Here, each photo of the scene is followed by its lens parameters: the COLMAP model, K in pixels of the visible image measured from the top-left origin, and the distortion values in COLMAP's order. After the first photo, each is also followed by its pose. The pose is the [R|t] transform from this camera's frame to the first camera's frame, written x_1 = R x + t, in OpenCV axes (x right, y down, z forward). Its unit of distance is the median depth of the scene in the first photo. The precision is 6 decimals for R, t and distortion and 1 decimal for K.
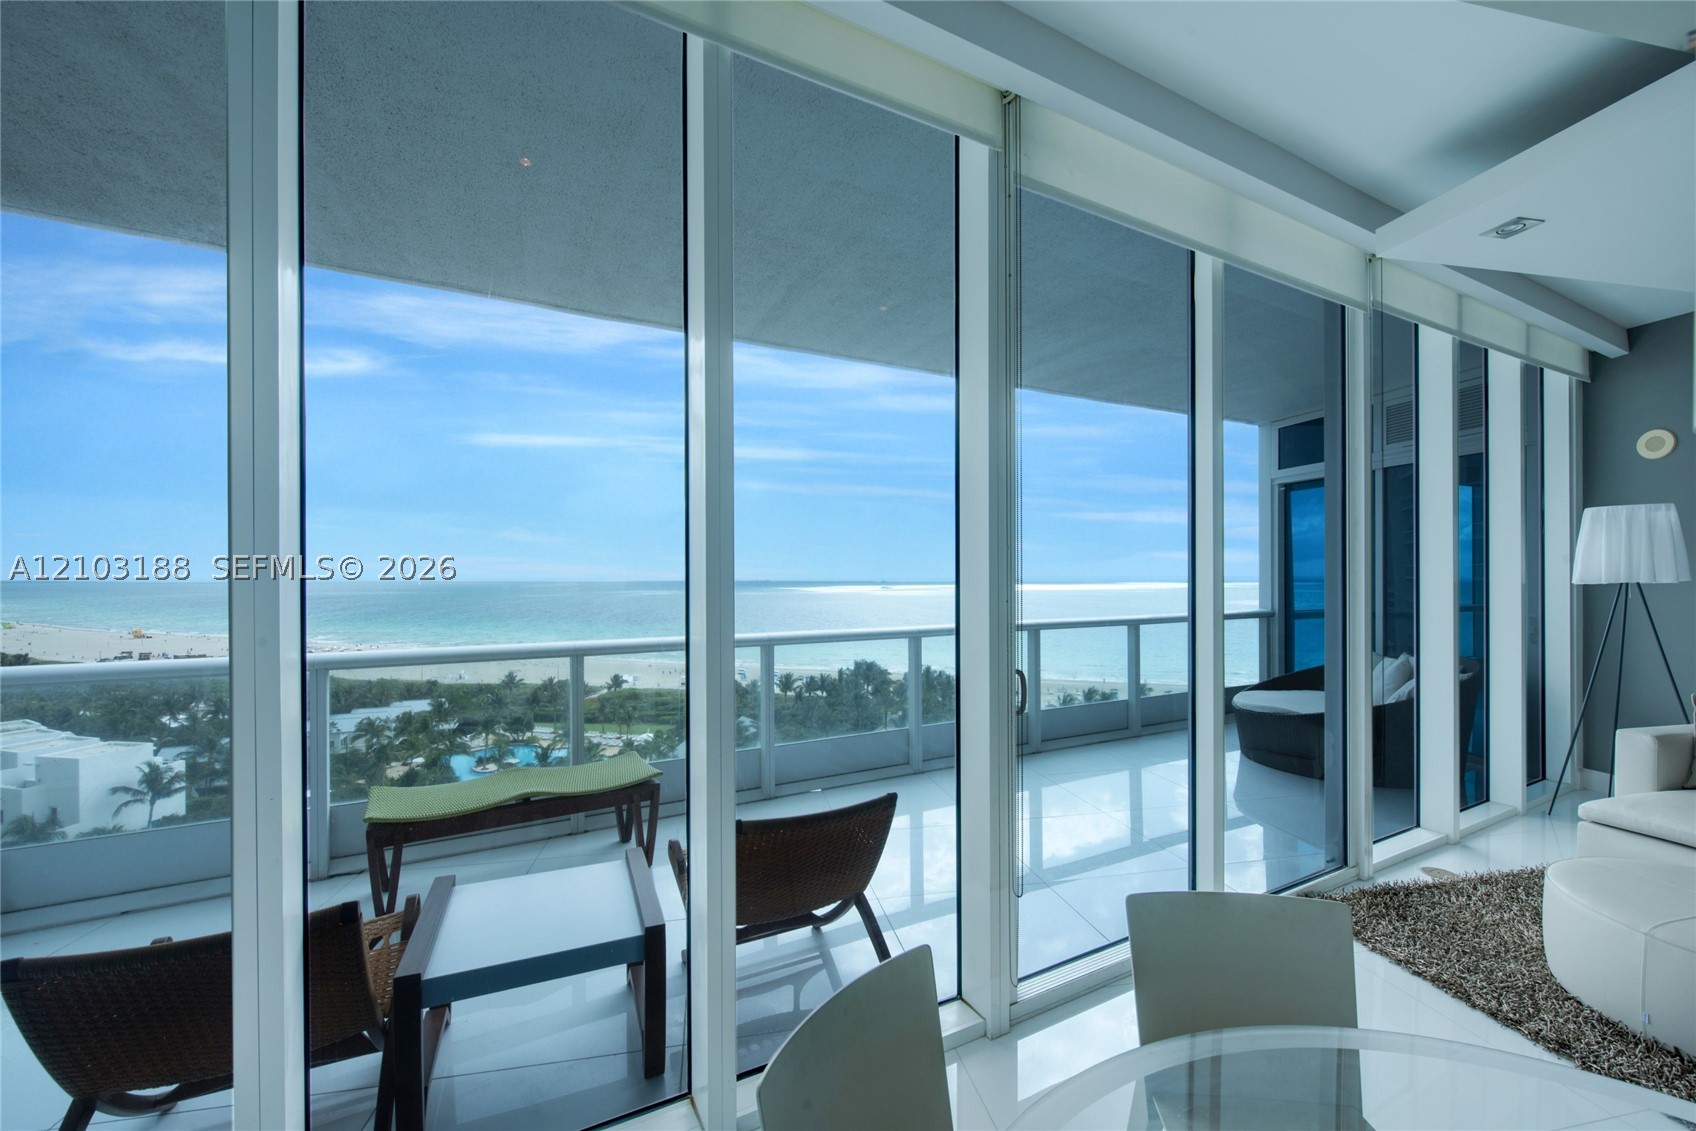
lens RADIAL K [[694.8, 0, 864.5], [0, 694.8, 573.4], [0, 0, 1]] dist [-0.000373, 0.000360]
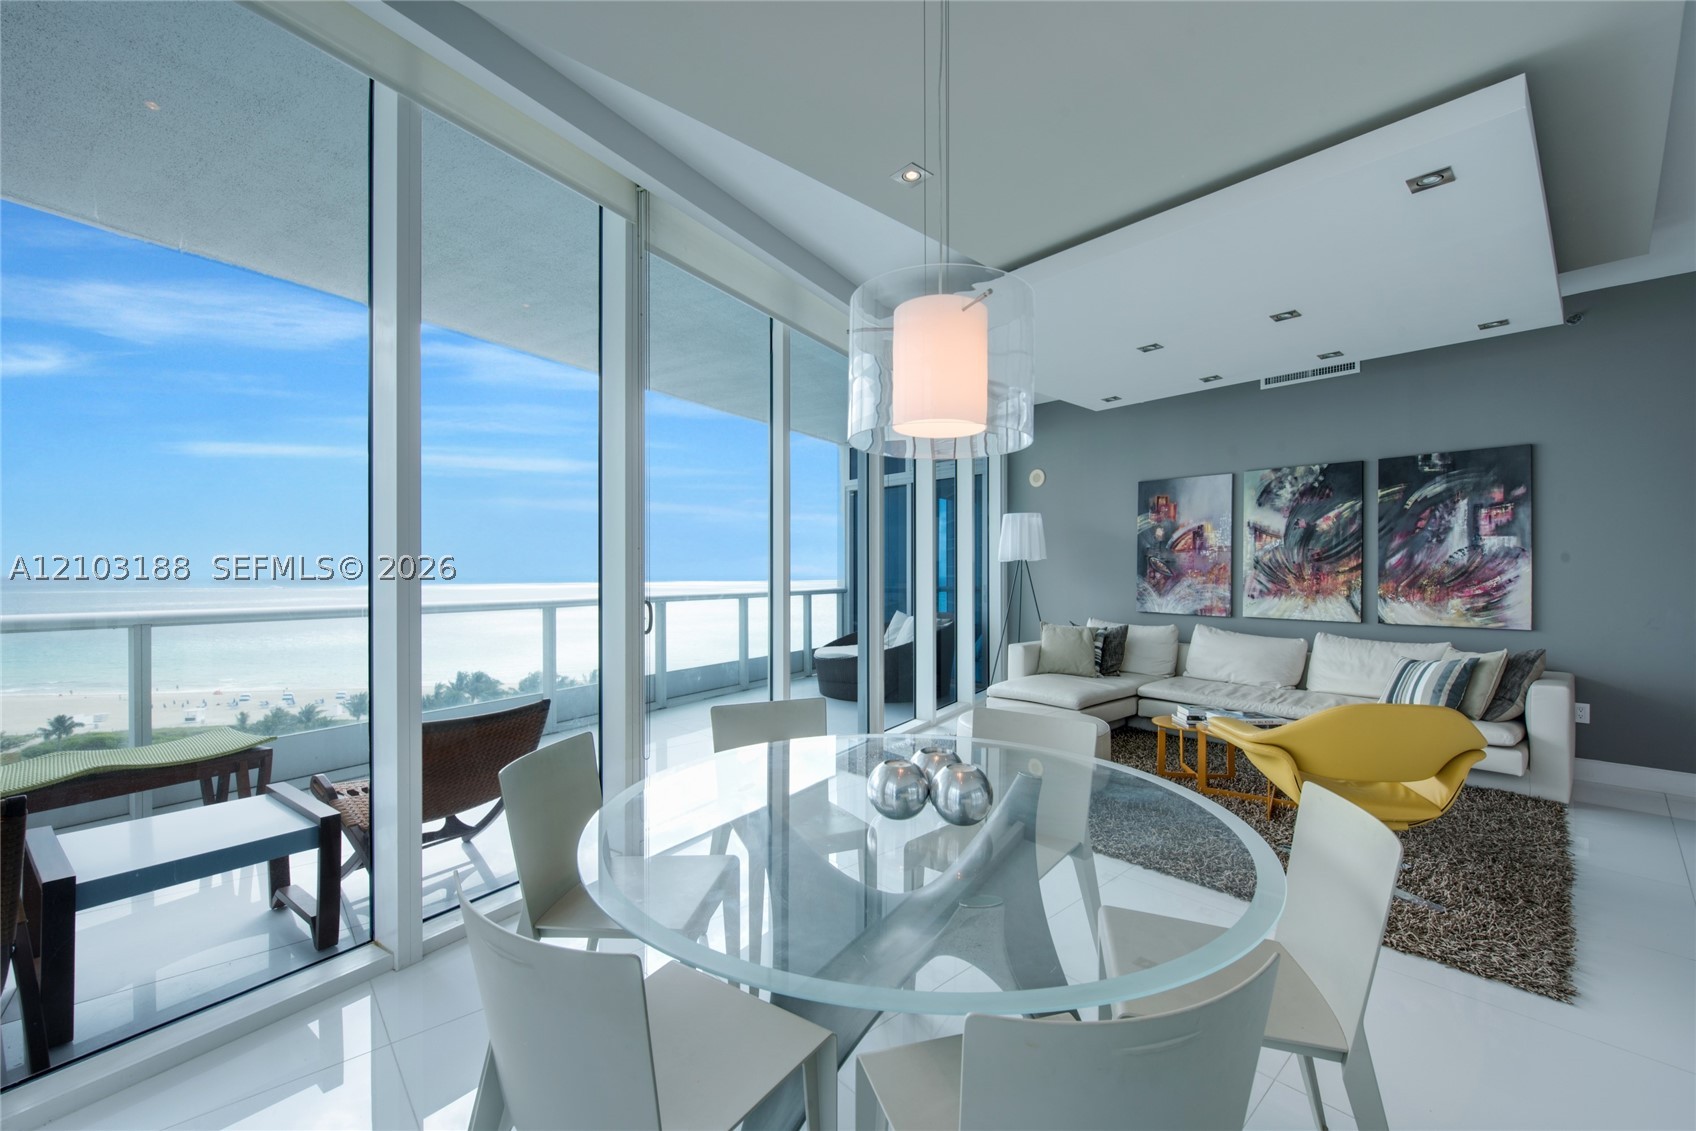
lens RADIAL K [[694.8, 0, 864.5], [0, 694.8, 573.4], [0, 0, 1]] dist [-0.000373, 0.000360]
pose [[0.867629, 0.003861, 0.497198, -0.054209], [-0.002511, 0.999991, -0.003385, 0.051512], [-0.497207, 0.001689, 0.867630, -0.251566]]
